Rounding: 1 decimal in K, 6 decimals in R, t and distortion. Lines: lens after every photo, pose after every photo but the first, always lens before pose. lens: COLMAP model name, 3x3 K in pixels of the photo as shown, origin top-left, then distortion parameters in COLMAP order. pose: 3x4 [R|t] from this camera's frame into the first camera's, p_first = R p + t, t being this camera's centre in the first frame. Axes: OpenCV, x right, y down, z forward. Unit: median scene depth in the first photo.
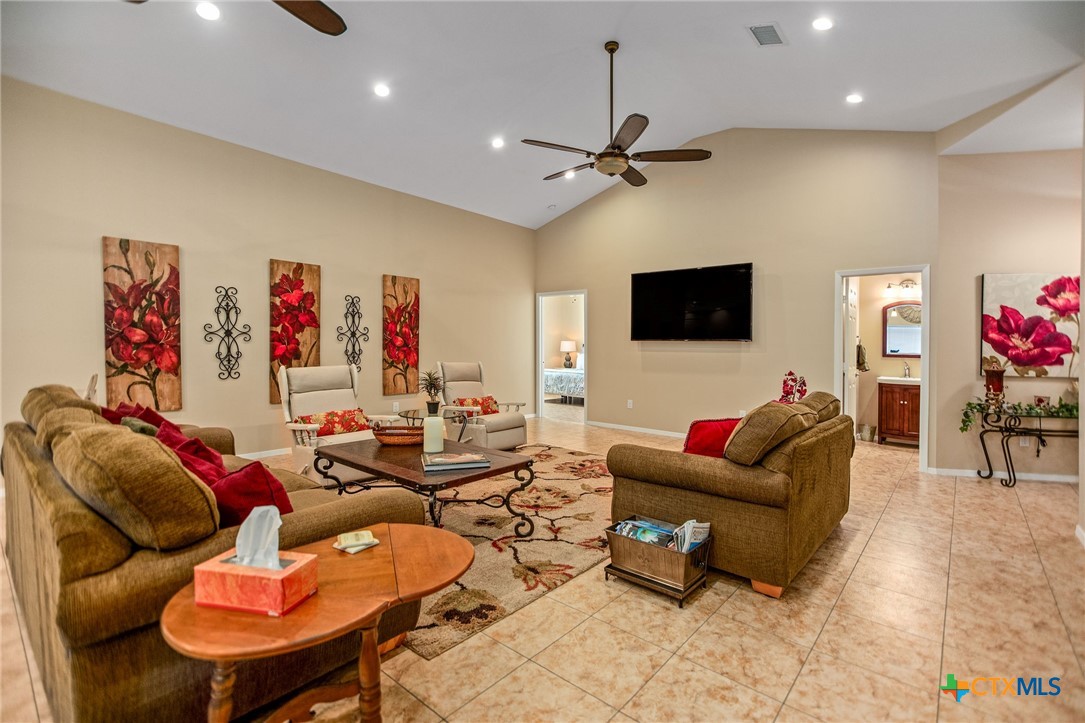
lens RADIAL K [[491.0, 0, 547.5], [0, 491.0, 348.9], [0, 0, 1]] dist [0.001149, -0.000063]
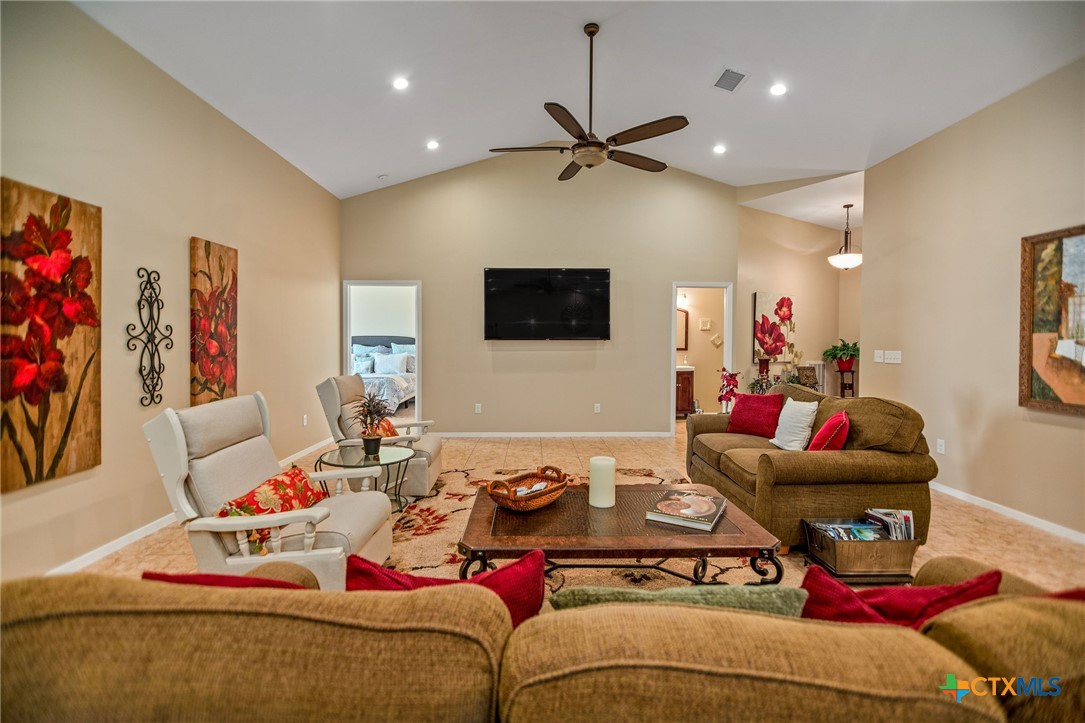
lens RADIAL K [[485.9, 0, 542.7], [0, 485.9, 343.5], [0, 0, 1]] dist [0.001577, 0.000163]
pose [[0.745058, -0.018723, 0.666737, -0.429089], [0.015001, 0.999823, 0.011314, -0.022651], [-0.666831, 0.001572, 0.745207, 0.282977]]
